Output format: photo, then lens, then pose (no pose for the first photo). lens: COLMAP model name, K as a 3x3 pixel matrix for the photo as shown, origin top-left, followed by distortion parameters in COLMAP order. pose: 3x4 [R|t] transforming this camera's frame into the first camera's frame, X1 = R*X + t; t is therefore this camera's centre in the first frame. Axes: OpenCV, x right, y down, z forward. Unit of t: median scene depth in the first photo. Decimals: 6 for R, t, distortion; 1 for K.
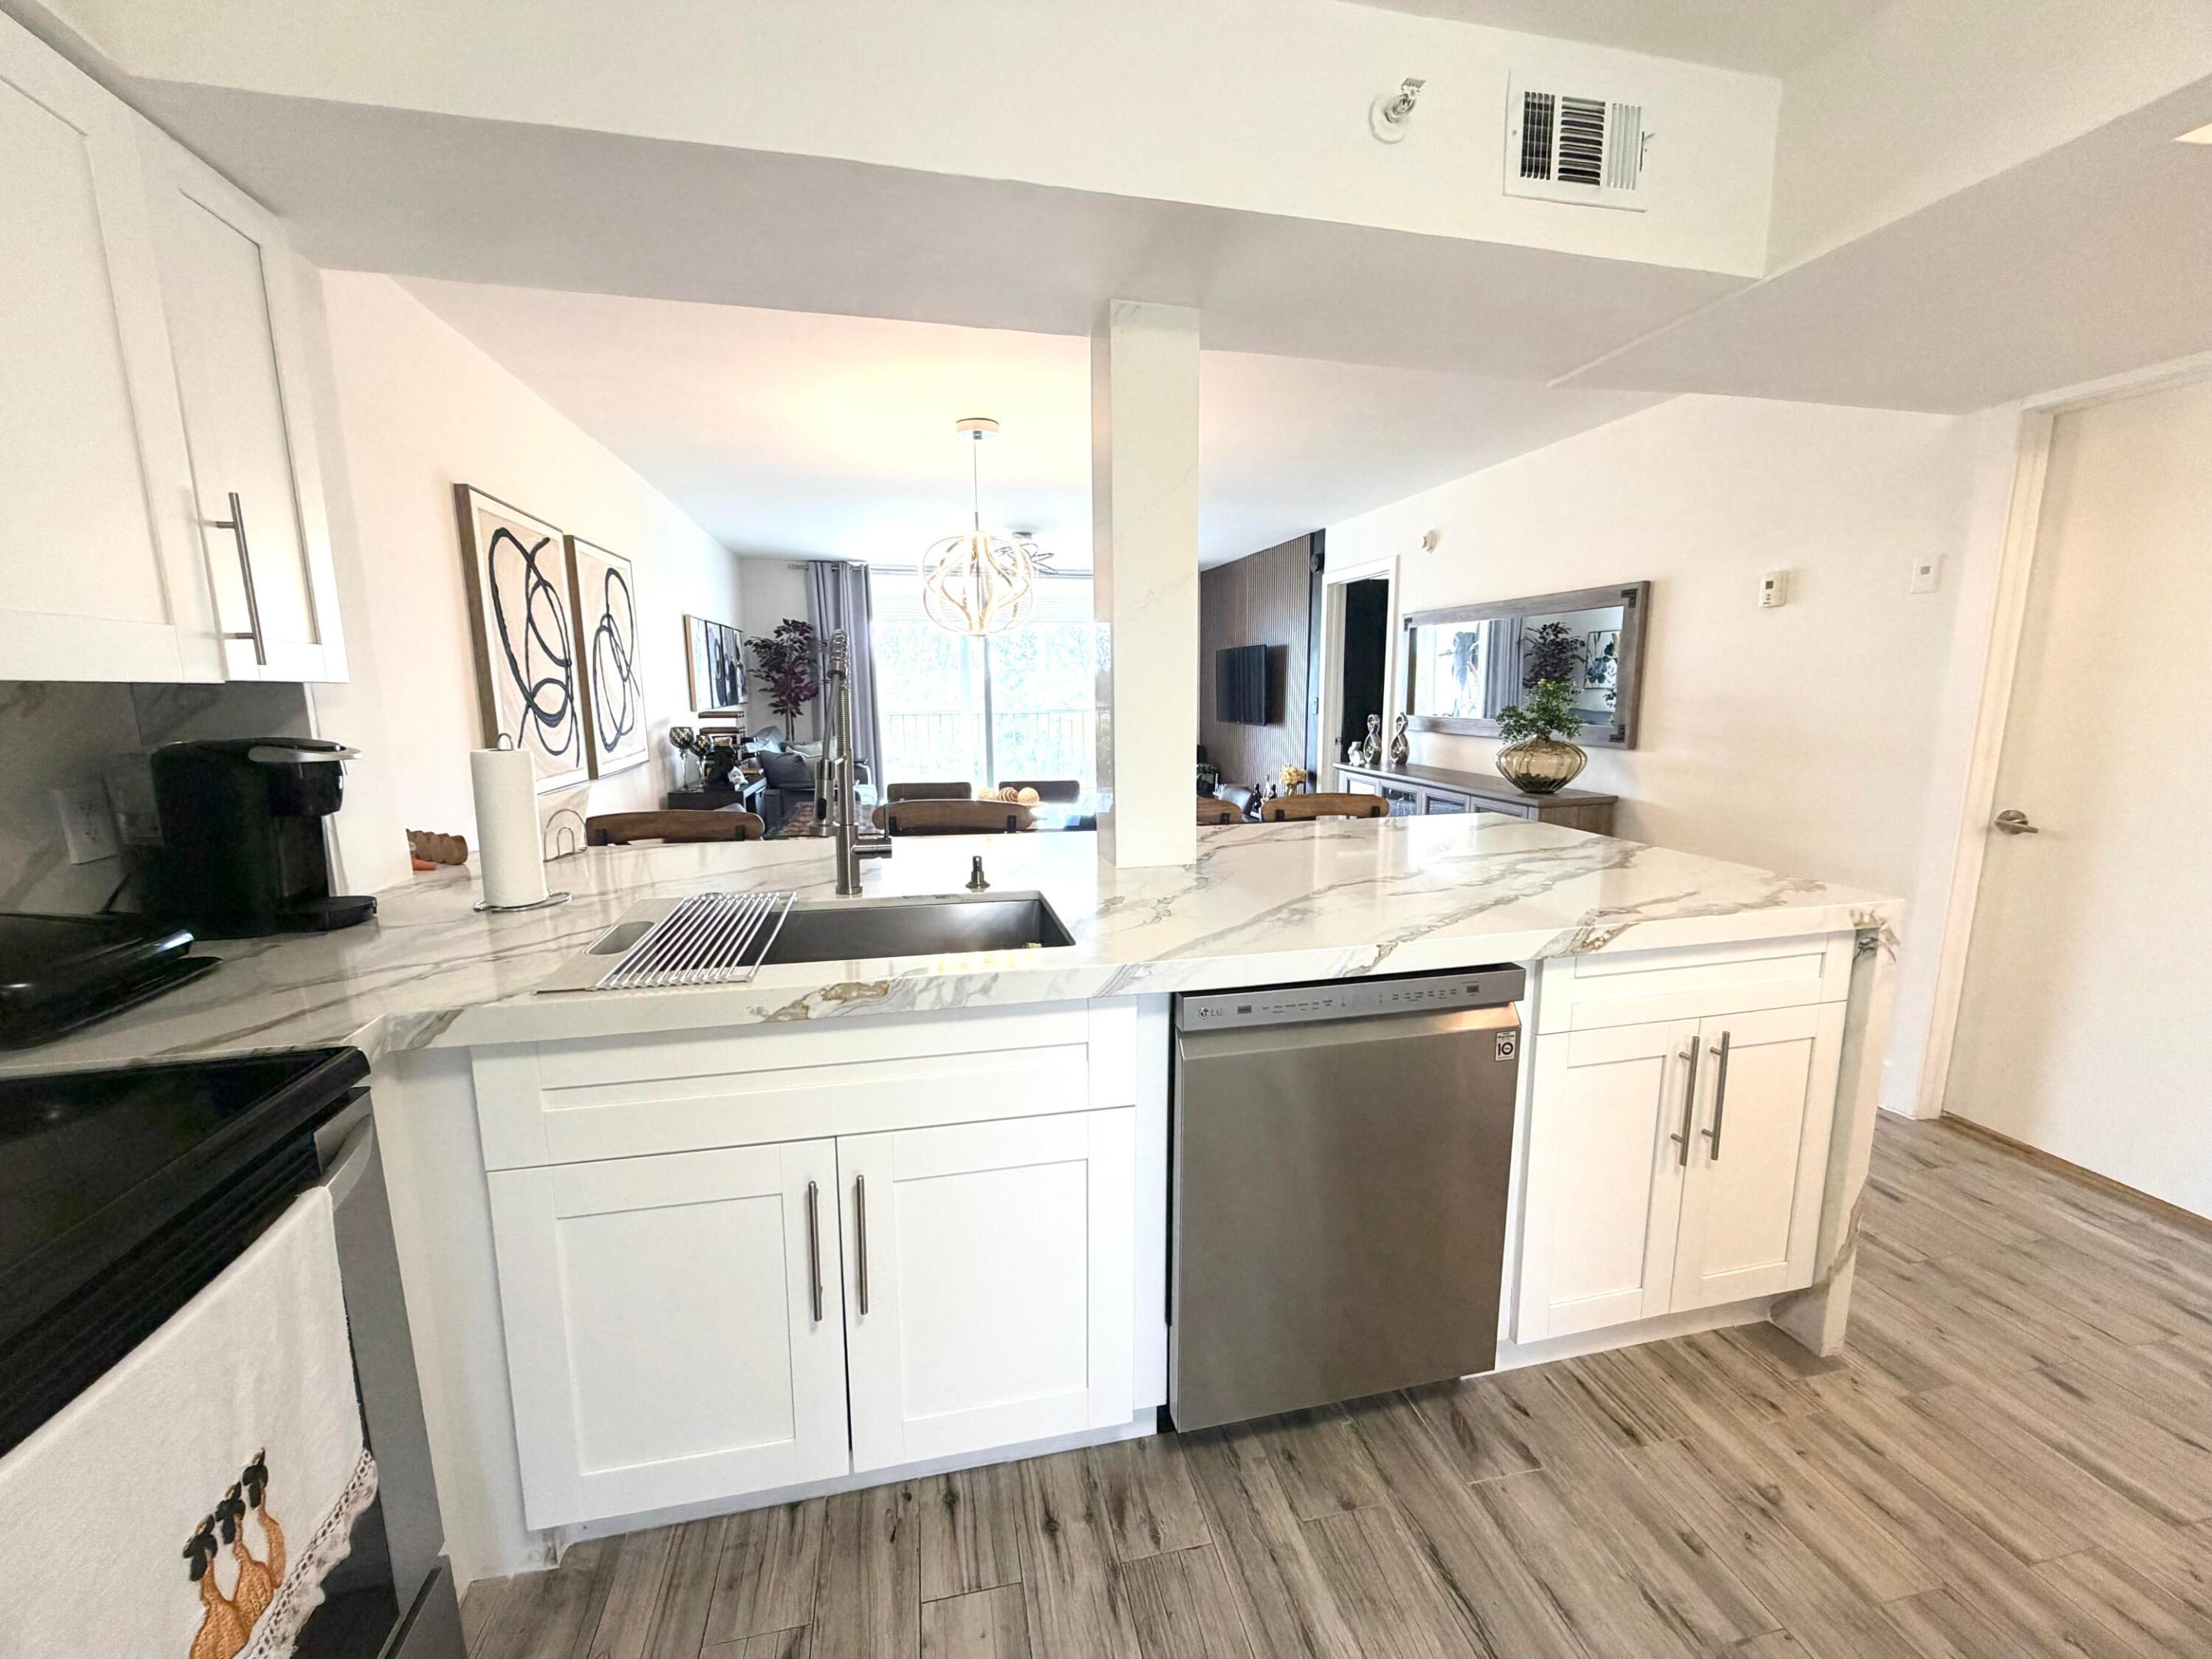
lens RADIAL K [[881.1, 0, 1102.3], [0, 881.1, 829.6], [0, 0, 1]] dist [-0.000251, 0.000131]
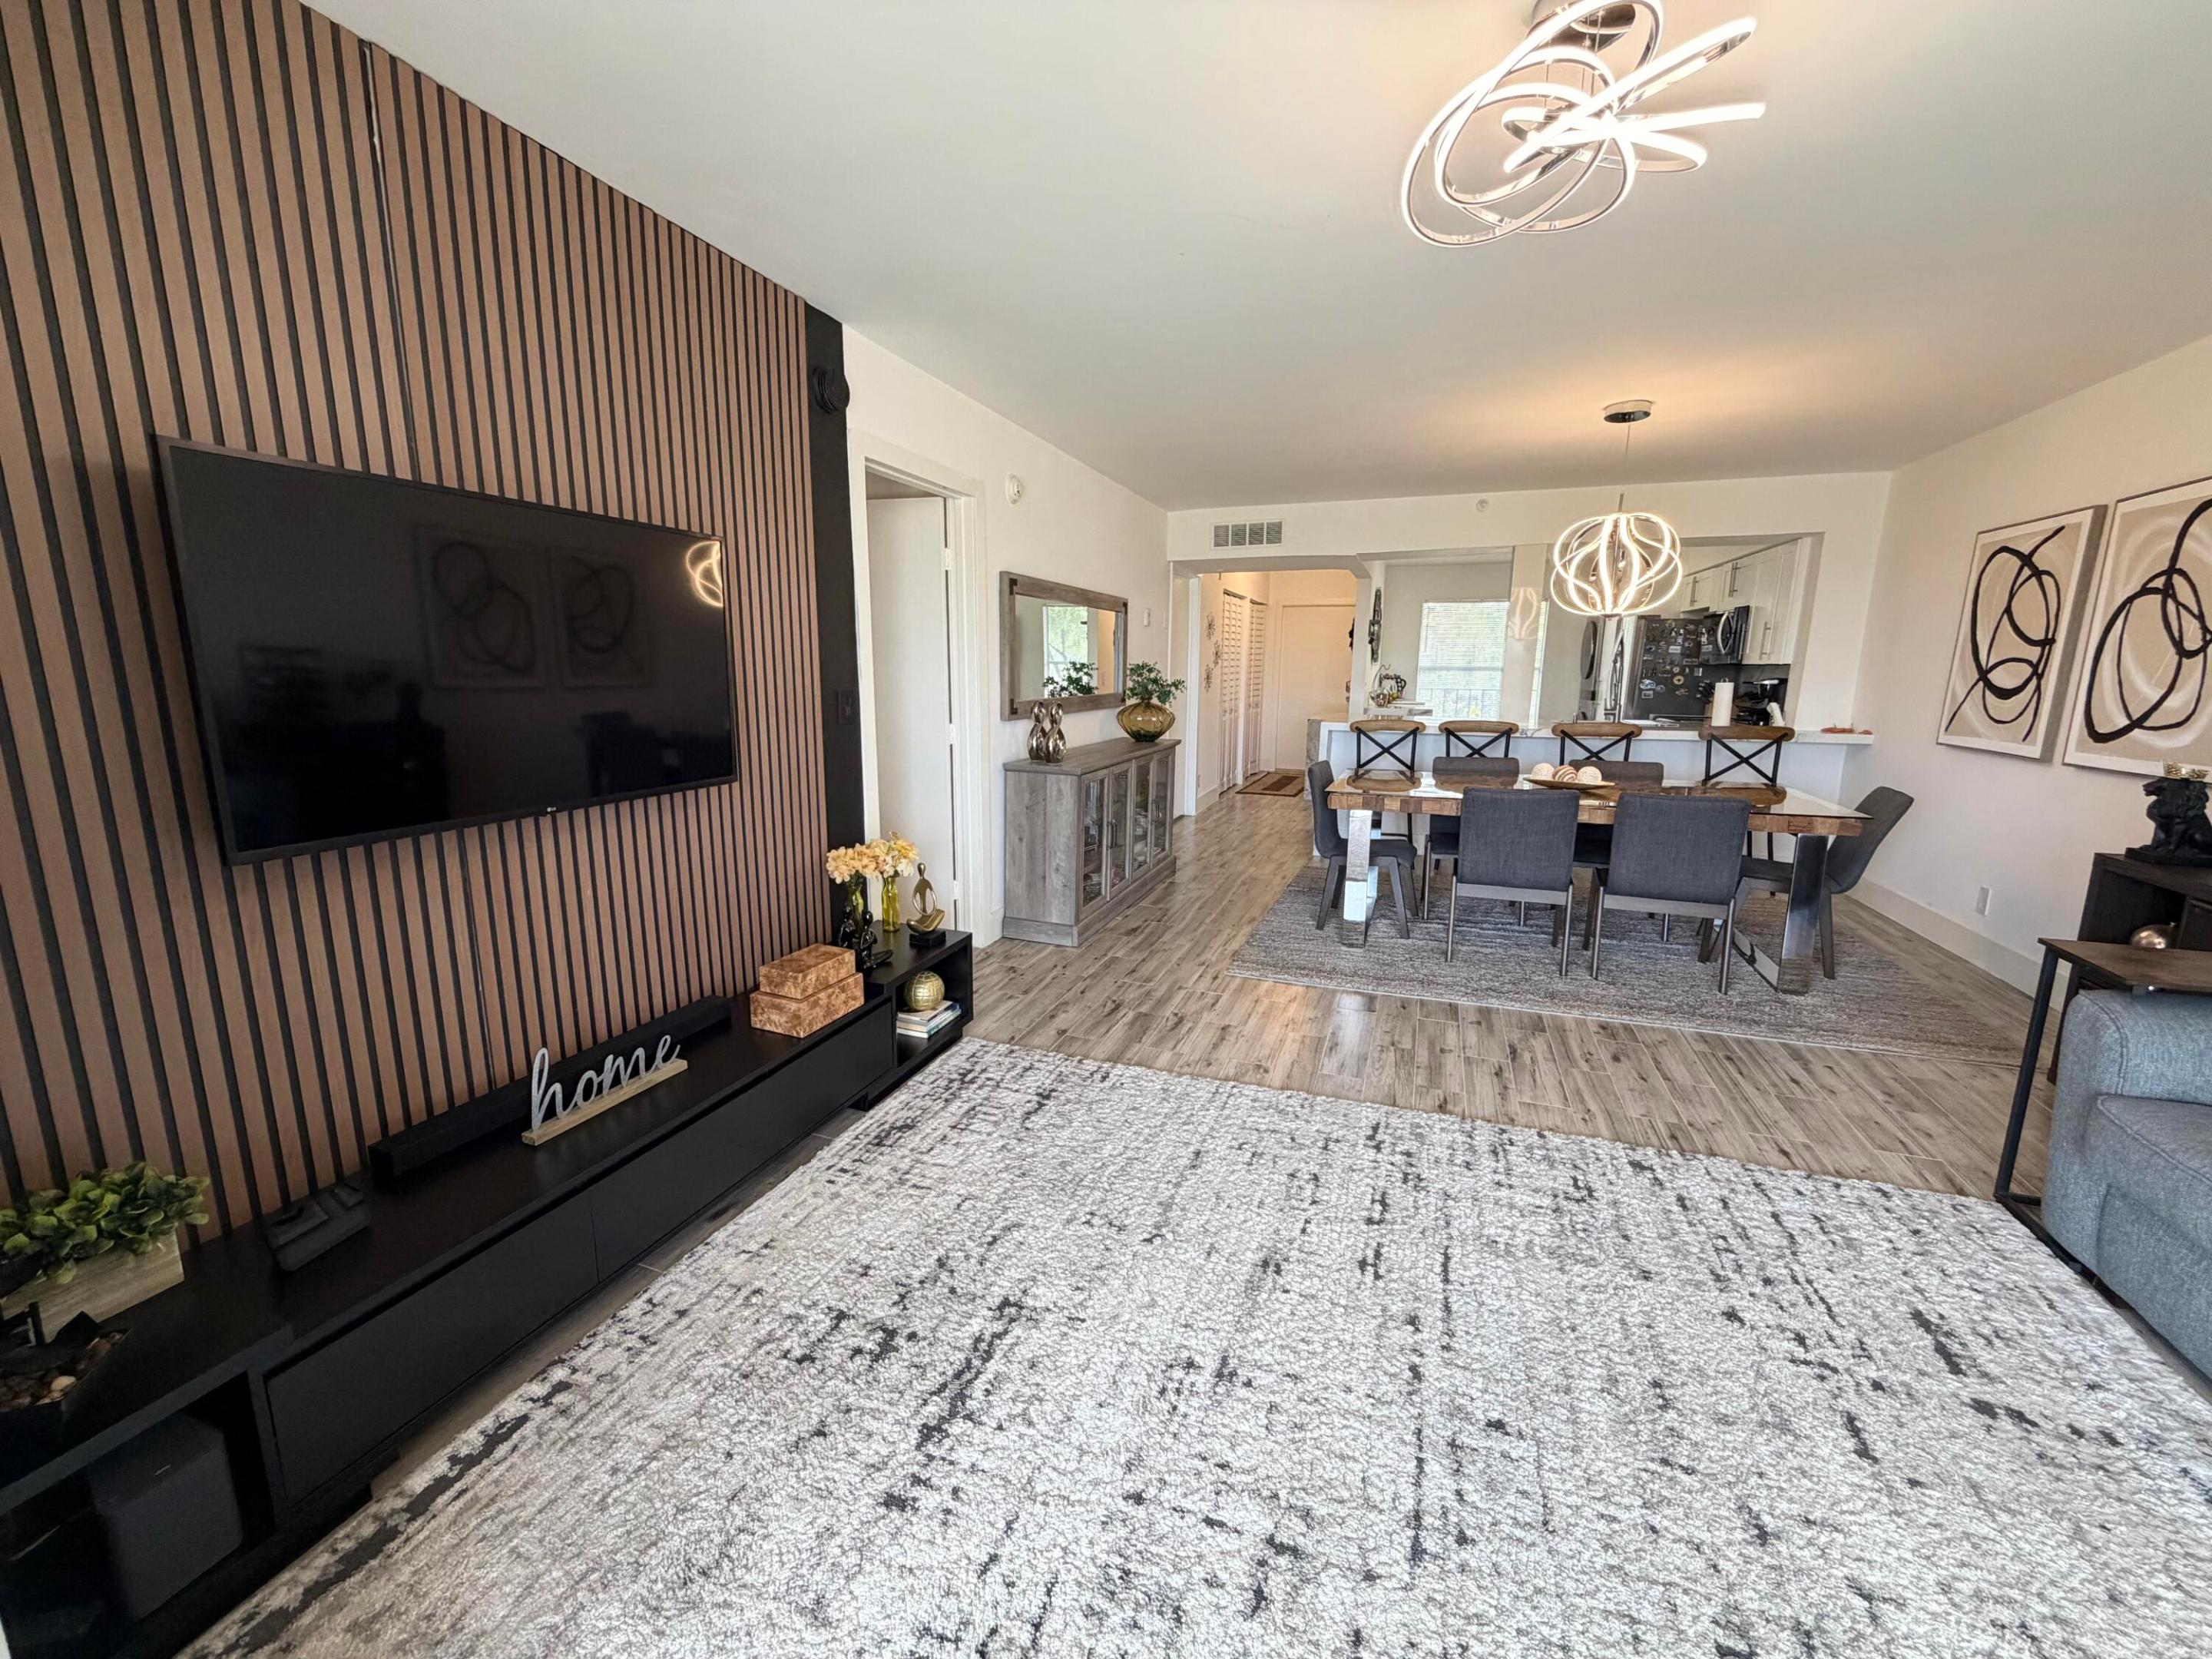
lens RADIAL K [[881.1, 0, 1100.6], [0, 881.1, 833.1], [0, 0, 1]] dist [-0.000251, 0.000131]
pose [[-0.837117, -0.102578, 0.537320, -0.259880], [0.087105, 0.944732, 0.316062, -0.417784], [-0.540044, 0.311384, -0.781916, 2.584682]]
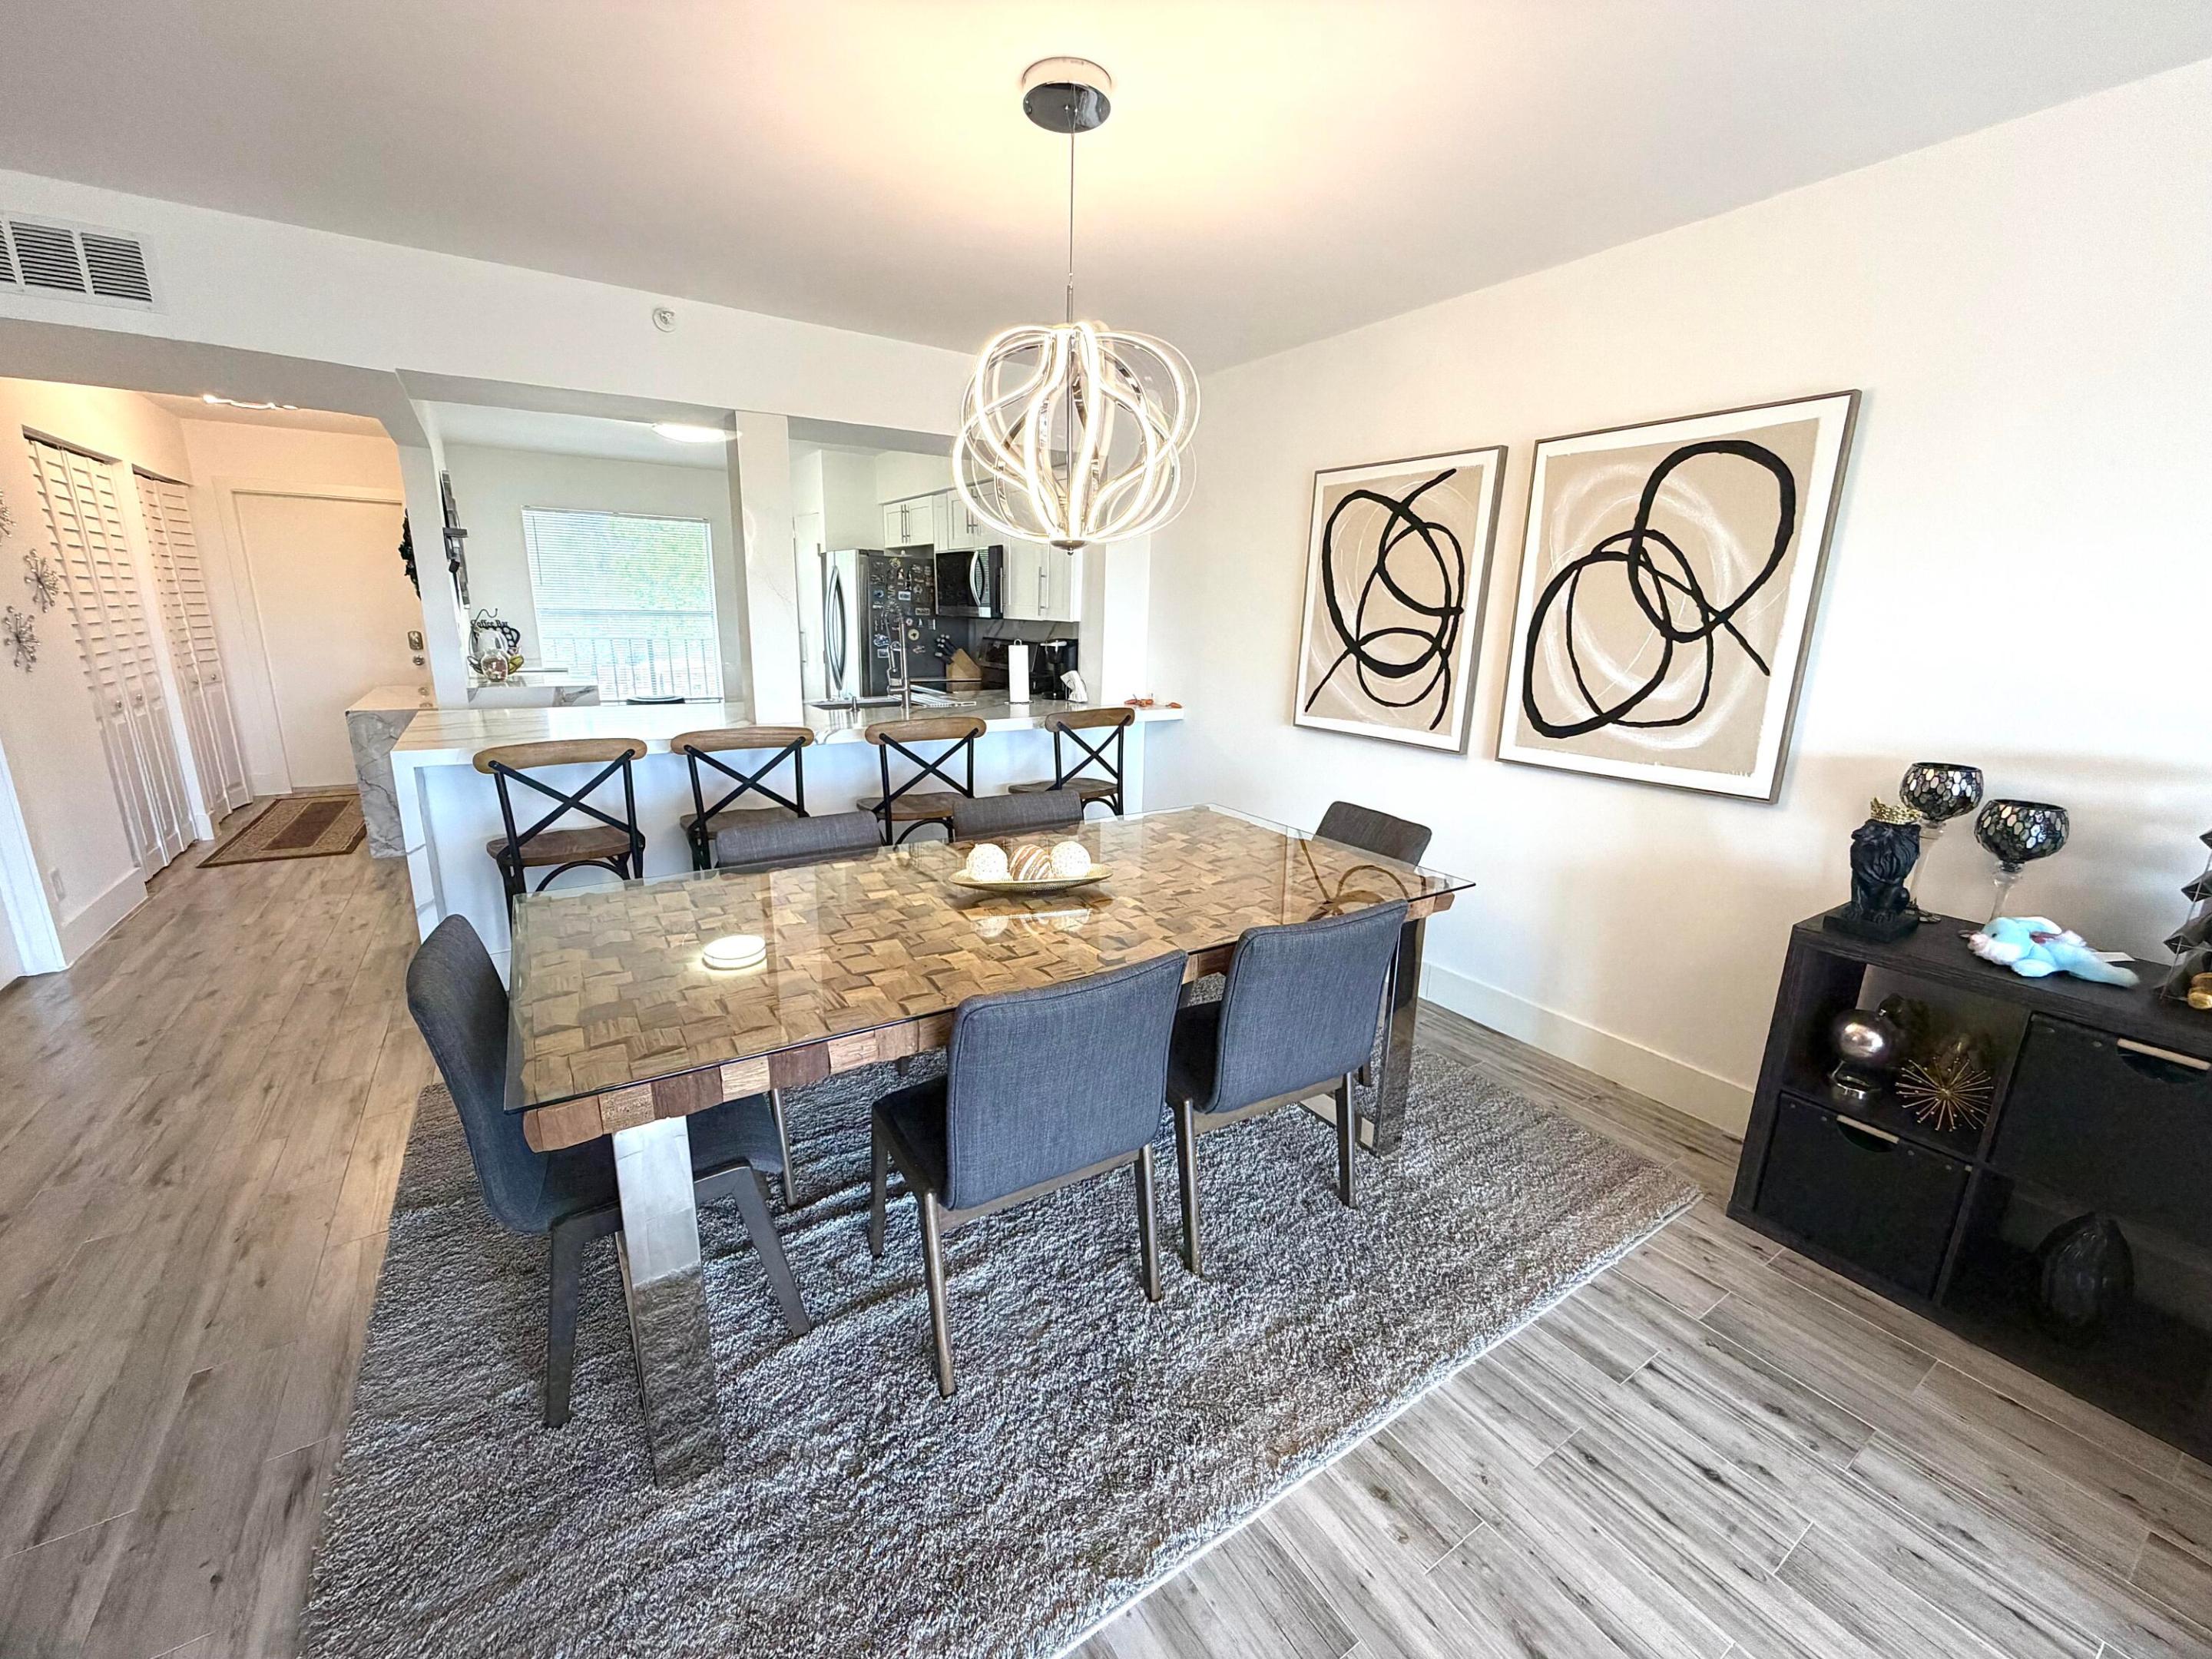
lens RADIAL K [[881.1, 0, 1099.9], [0, 881.1, 833.3], [0, 0, 1]] dist [-0.000251, 0.000131]
pose [[-0.937434, 0.069364, -0.341183, 0.034127], [-0.074472, 0.917324, 0.391114, -0.313989], [0.340105, 0.392052, -0.854765, 1.776337]]
